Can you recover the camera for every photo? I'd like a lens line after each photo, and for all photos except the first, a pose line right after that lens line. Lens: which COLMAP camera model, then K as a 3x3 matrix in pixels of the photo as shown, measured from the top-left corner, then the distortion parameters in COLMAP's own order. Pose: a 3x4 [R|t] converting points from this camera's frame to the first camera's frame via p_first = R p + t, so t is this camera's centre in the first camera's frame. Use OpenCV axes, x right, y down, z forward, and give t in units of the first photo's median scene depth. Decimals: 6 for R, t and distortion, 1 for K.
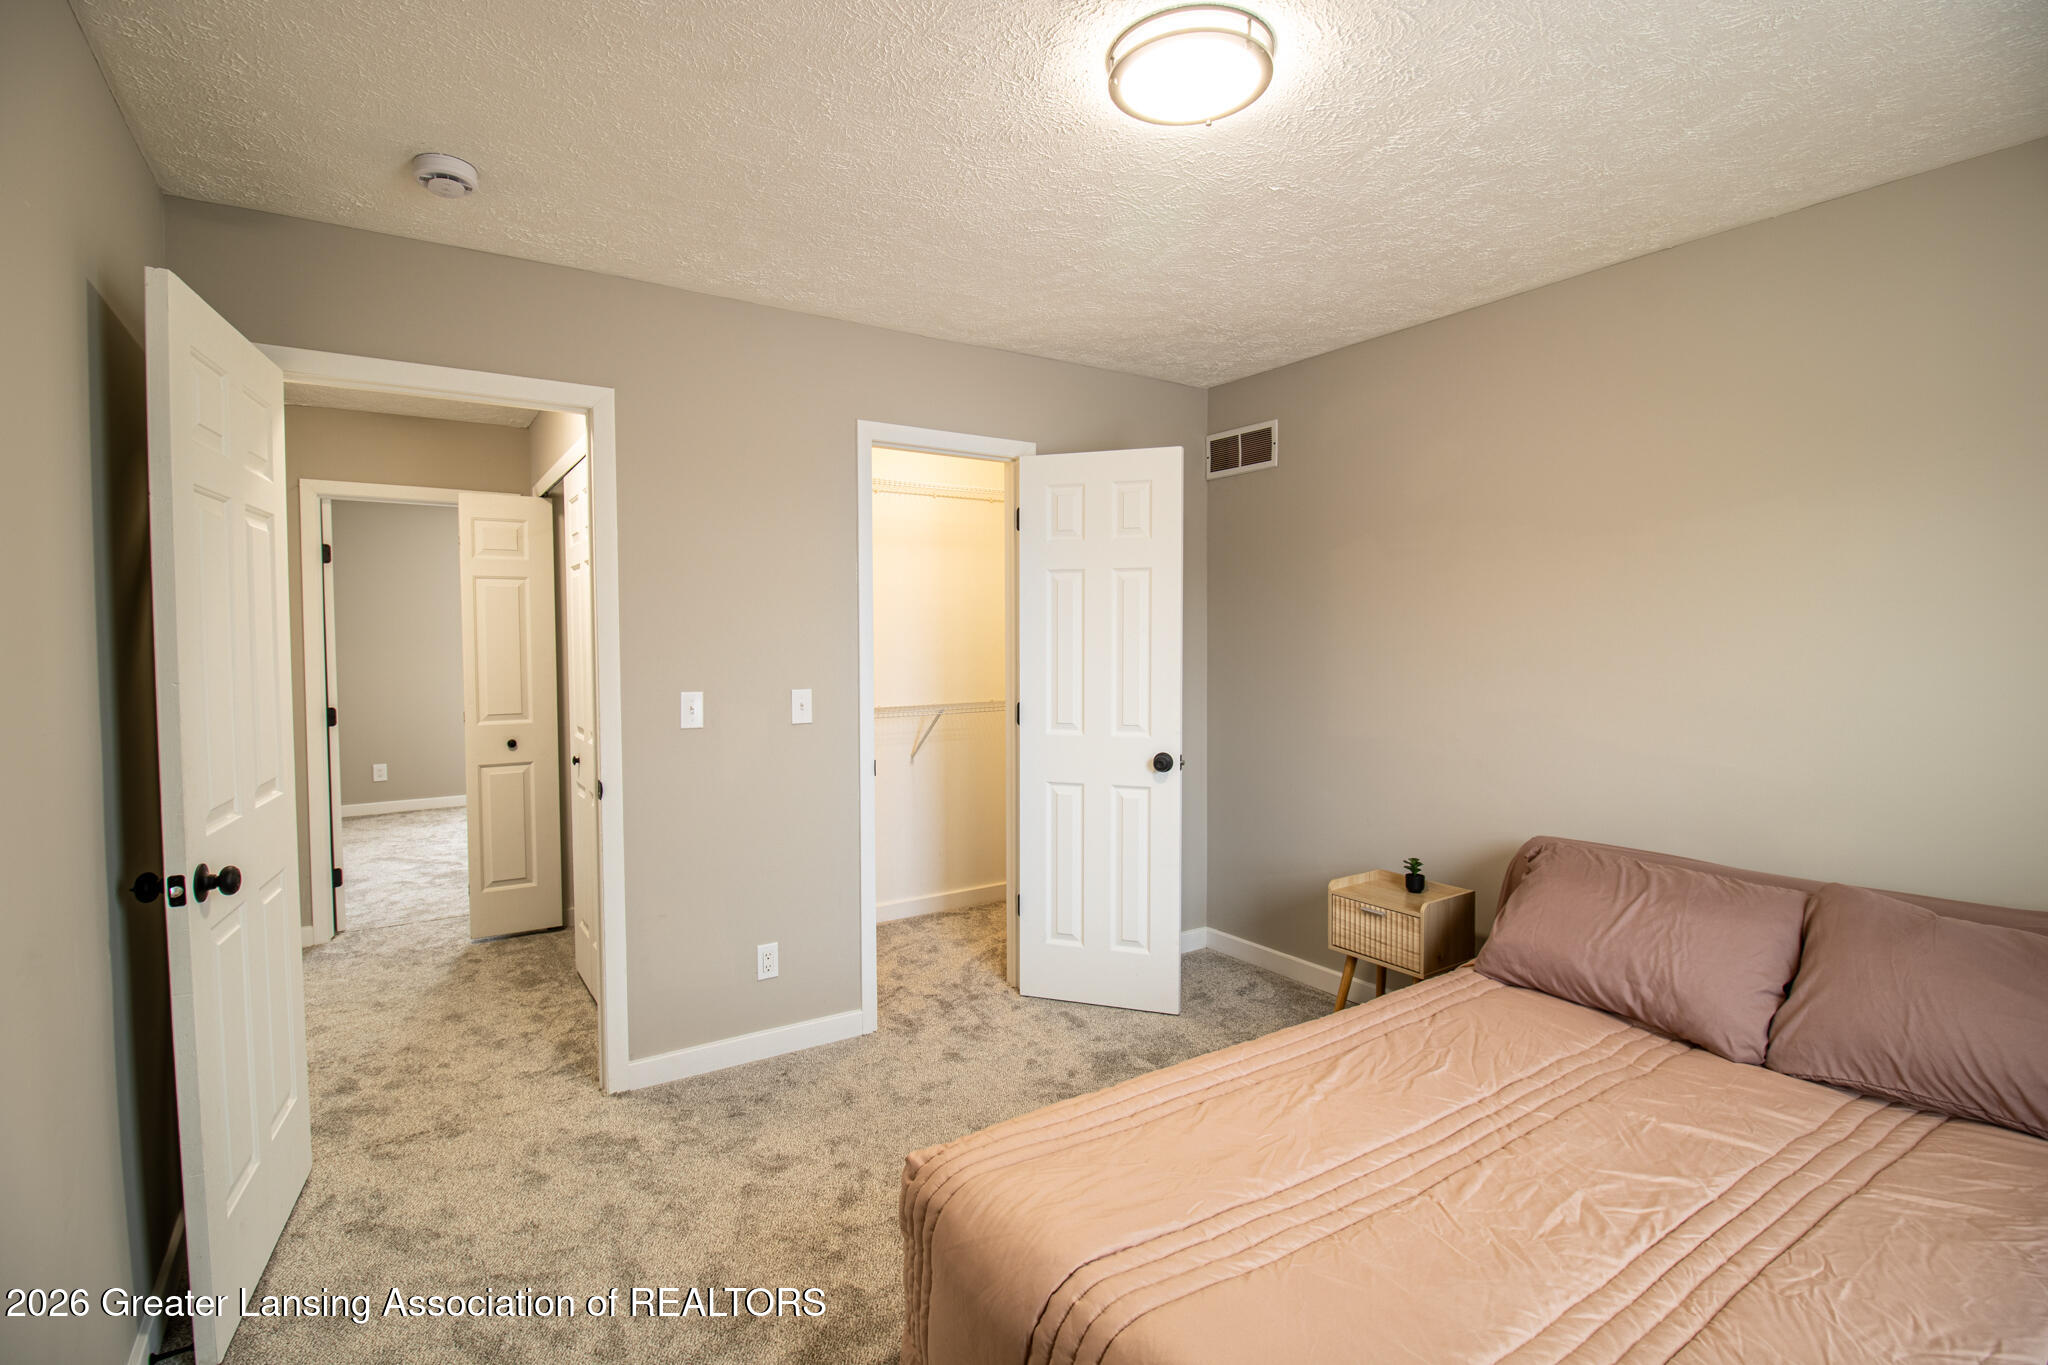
lens RADIAL K [[944.2, 0, 1064.3], [0, 944.2, 678.8], [0, 0, 1]] dist [-0.003931, -0.001105]
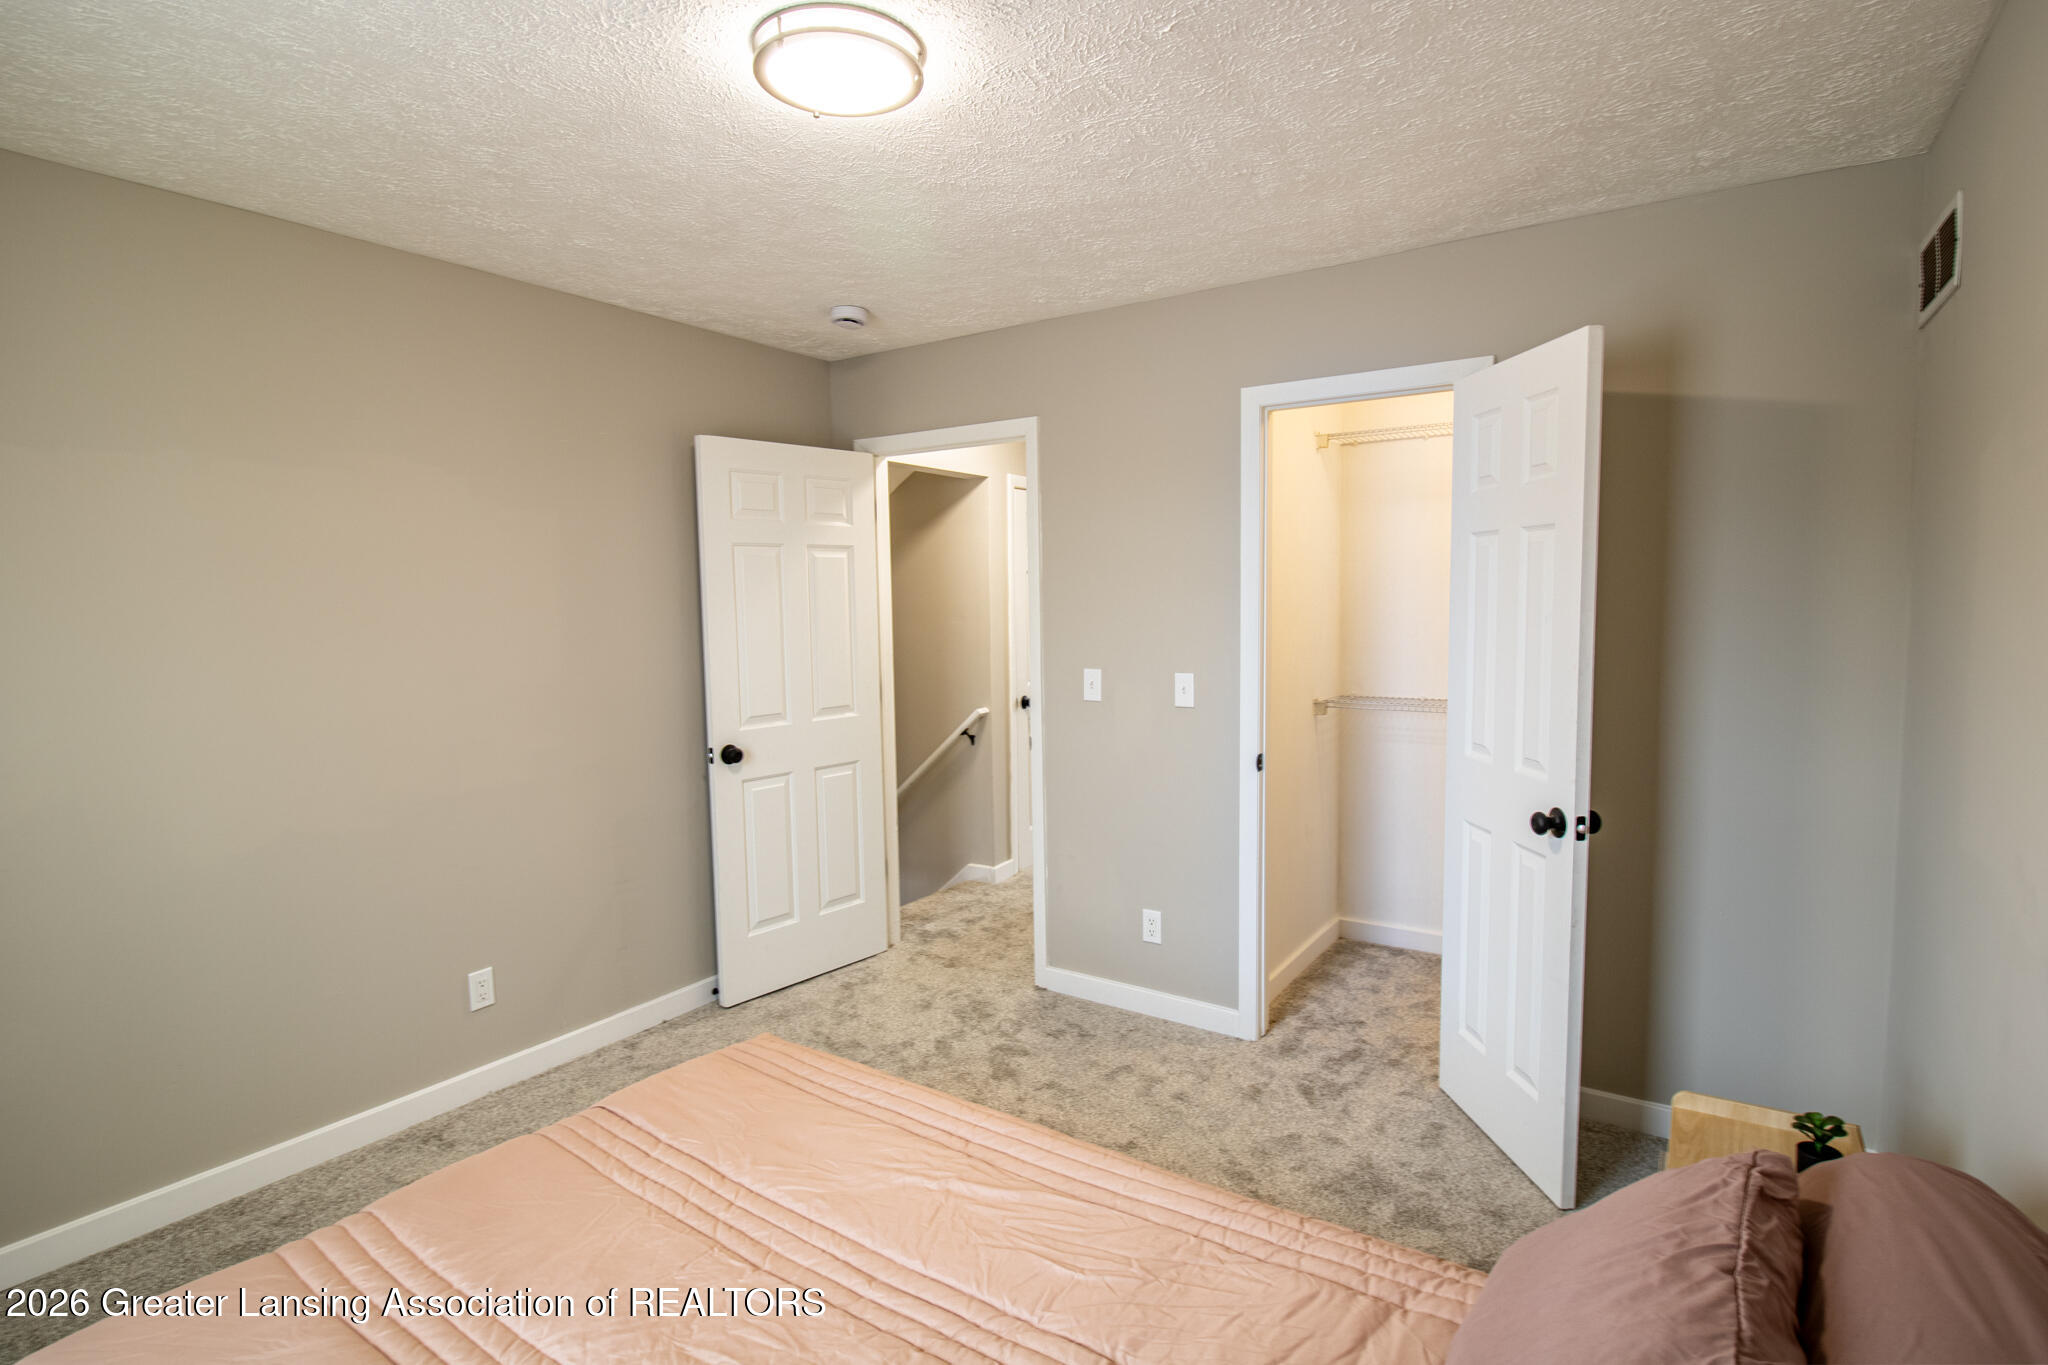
lens RADIAL K [[1035.4, 0, 1024.0], [0, 1035.4, 682.5], [0, 0, 1]] dist [0.000647, -0.000340]
pose [[0.369810, 0.078127, -0.925817, 0.773408], [-0.028648, 0.996943, 0.072686, -0.061552], [0.928665, -0.000357, 0.370918, 0.486774]]
